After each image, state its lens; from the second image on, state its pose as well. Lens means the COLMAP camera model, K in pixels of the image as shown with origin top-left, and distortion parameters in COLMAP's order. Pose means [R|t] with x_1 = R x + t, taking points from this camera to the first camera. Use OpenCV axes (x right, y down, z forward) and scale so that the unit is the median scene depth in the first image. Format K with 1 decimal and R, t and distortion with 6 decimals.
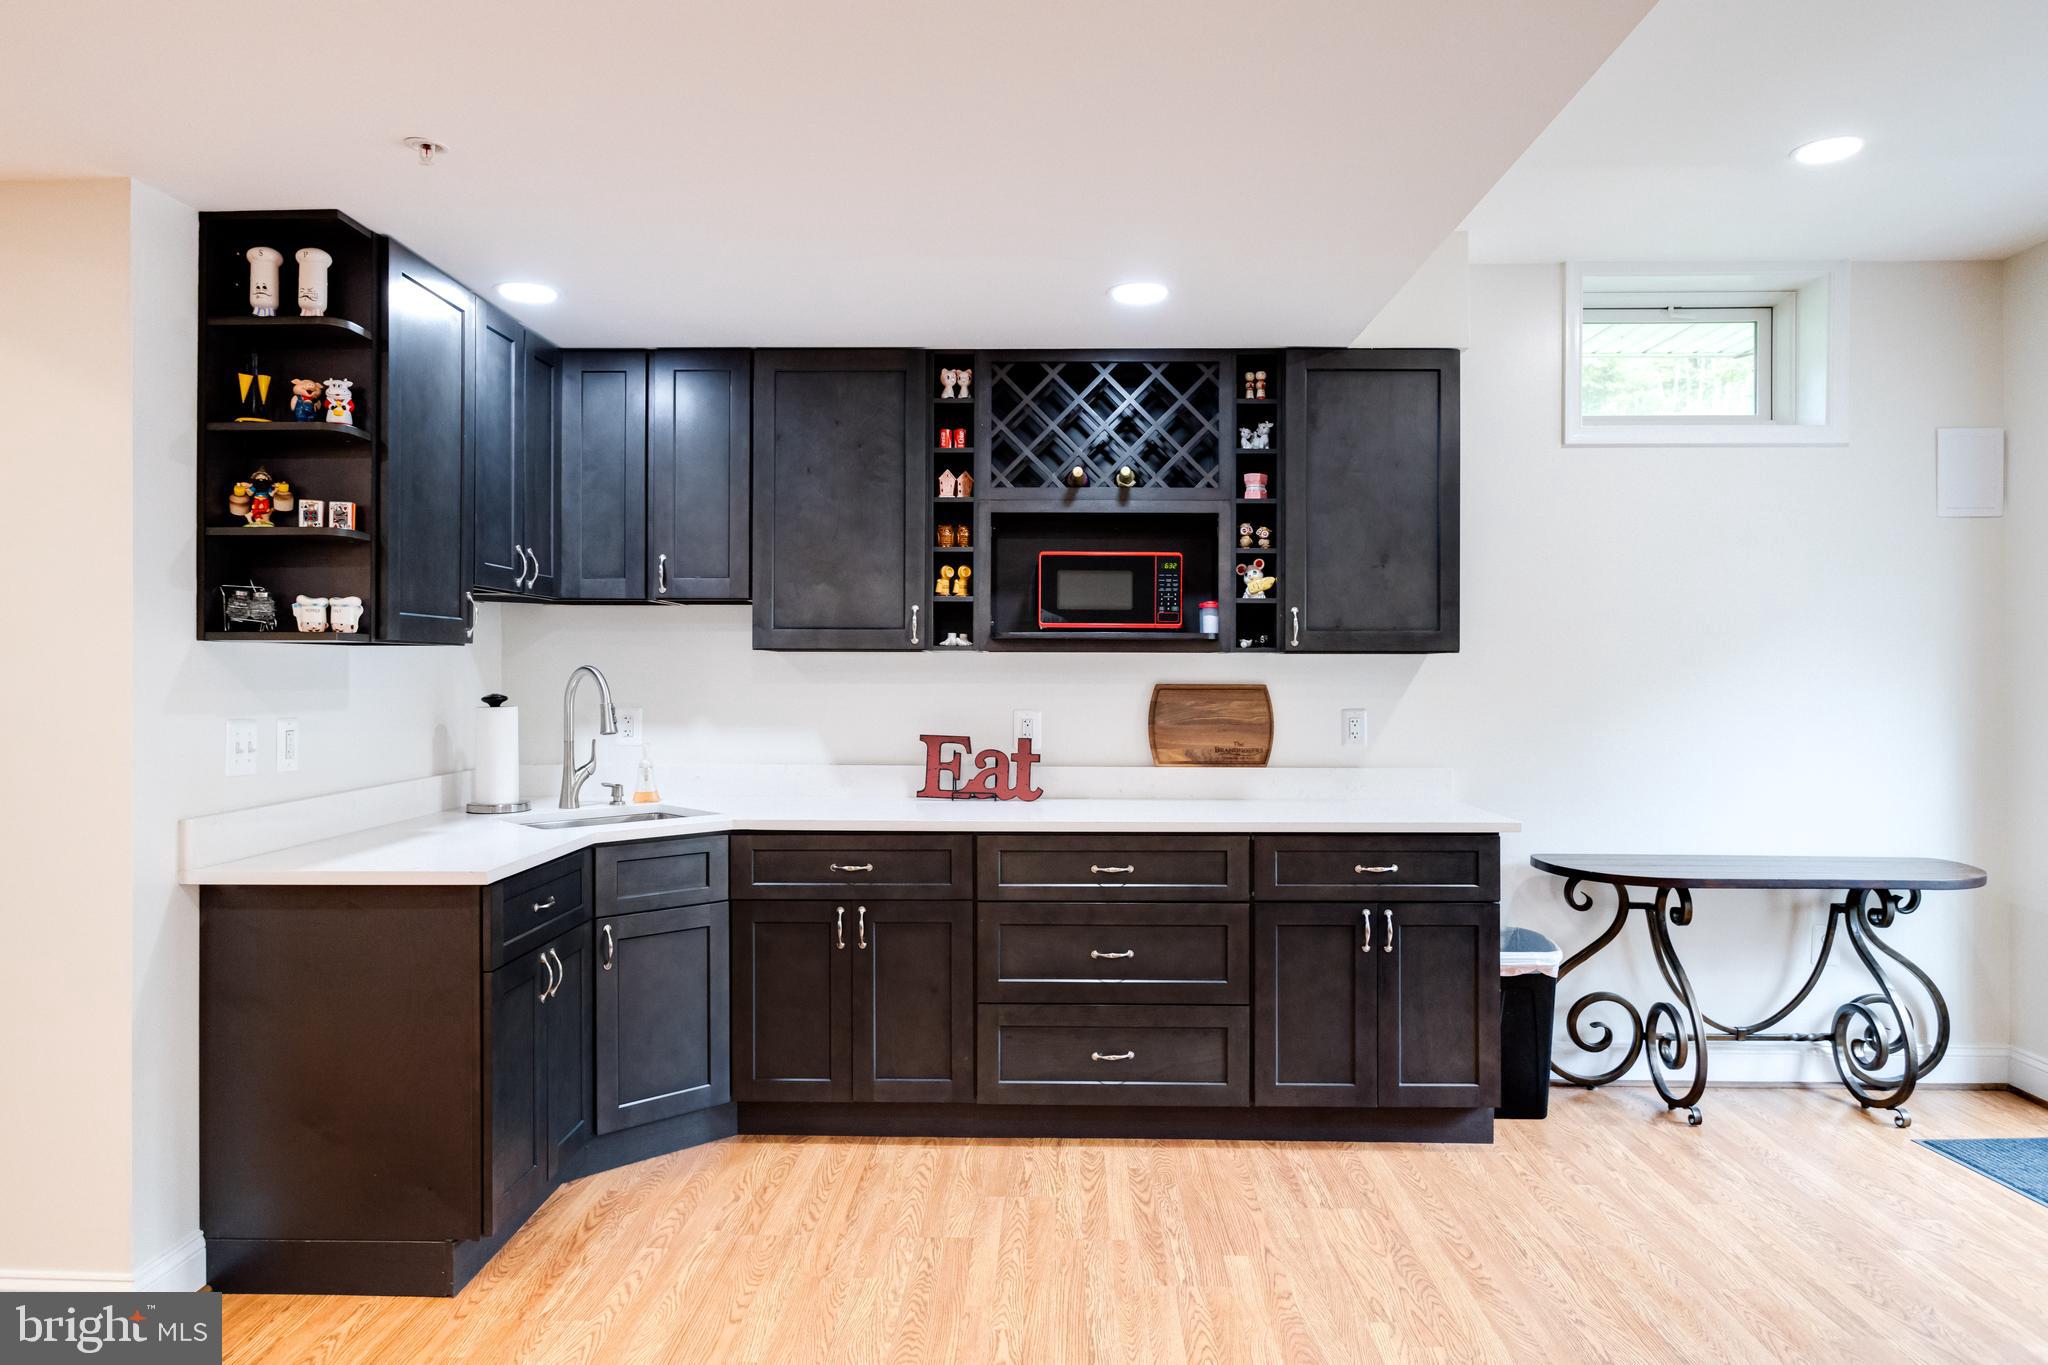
lens RADIAL K [[1322.7, 0, 1020.2], [0, 1322.7, 670.6], [0, 0, 1]] dist [-0.009573, 0.012284]
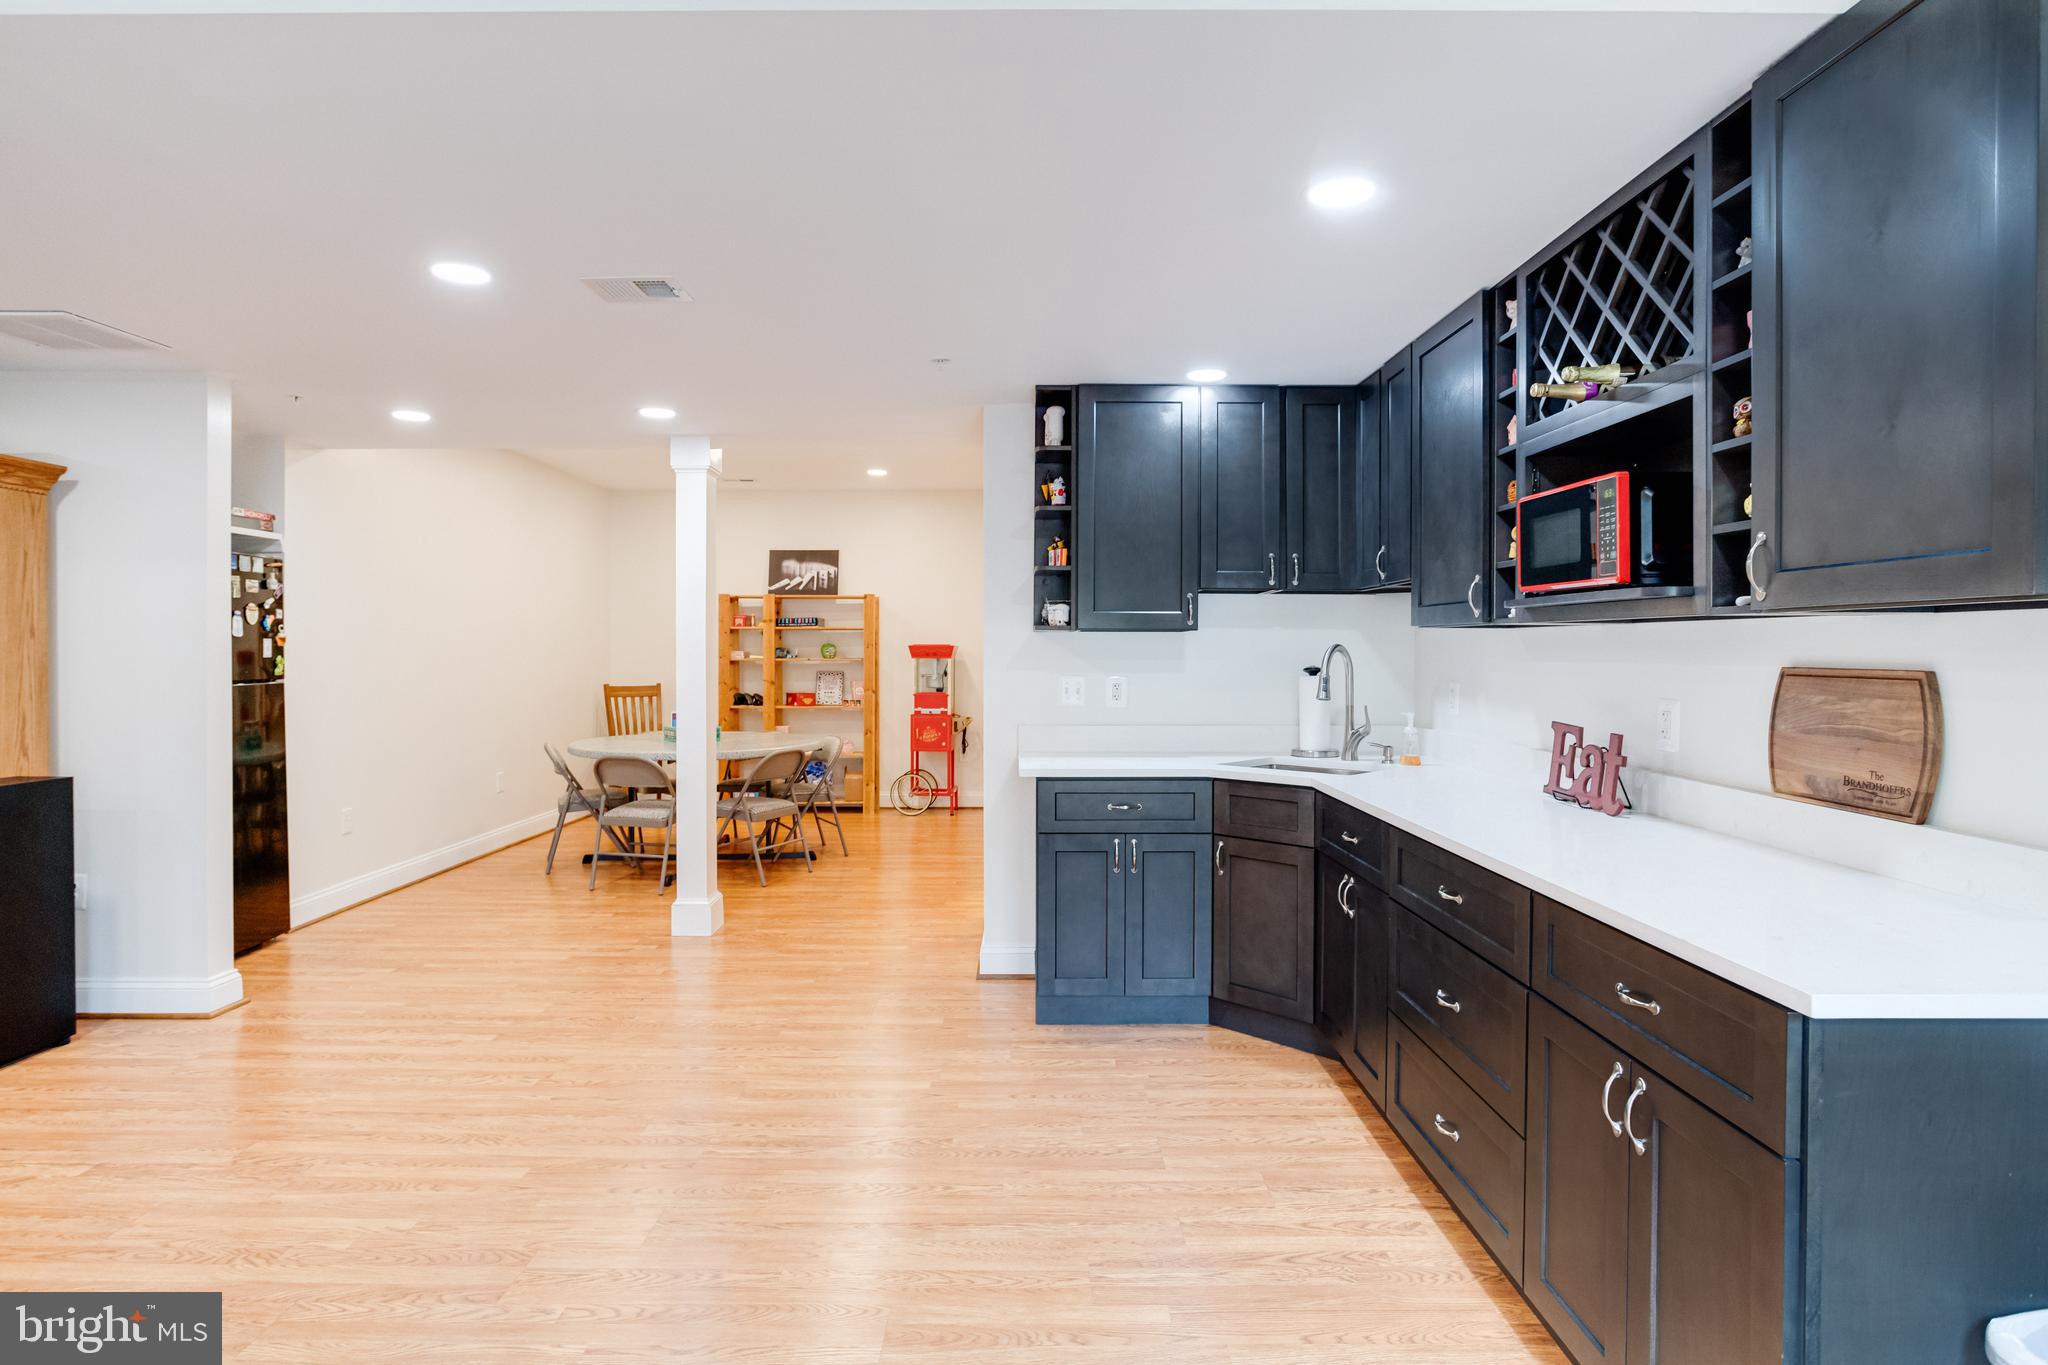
lens RADIAL K [[1077.1, 0, 1025.2], [0, 1077.1, 670.2], [0, 0, 1]] dist [-0.031562, 0.013725]
pose [[0.040944, 0.017322, -0.999011, 0.642669], [-0.004123, 0.999844, 0.017167, 0.004674], [0.999153, 0.003416, 0.041009, 0.658919]]
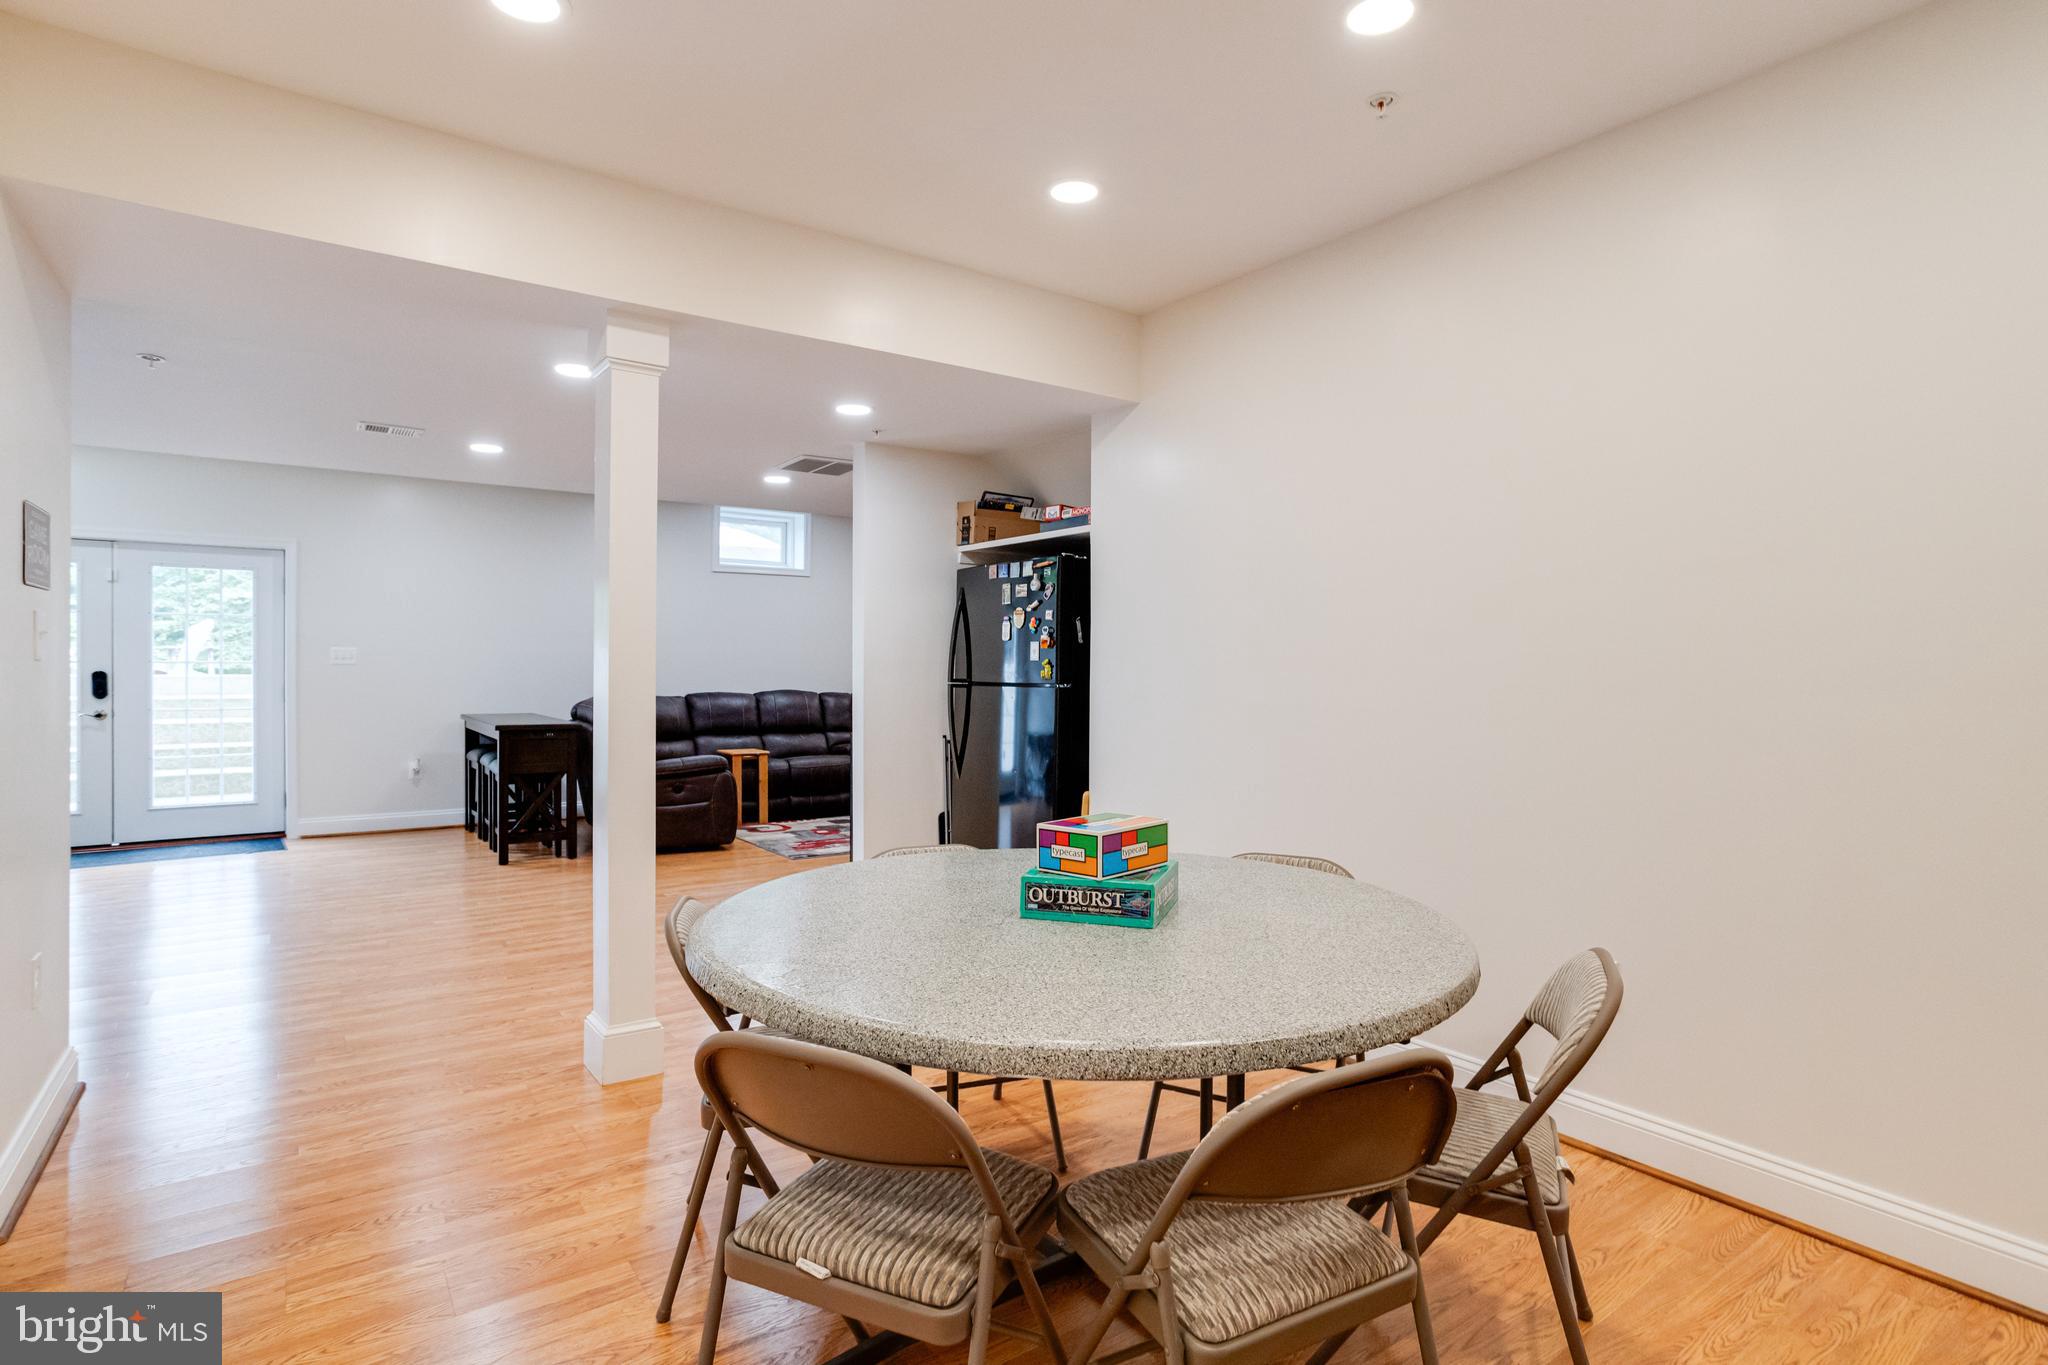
lens RADIAL K [[1034.2, 0, 1020.5], [0, 1034.2, 708.2], [0, 0, 1]] dist [-0.045375, 0.022955]
pose [[-0.609502, -0.038871, 0.791831, -1.430488], [-0.016147, 0.999199, 0.036621, 0.023666], [-0.792620, 0.009535, -0.609641, 0.558882]]
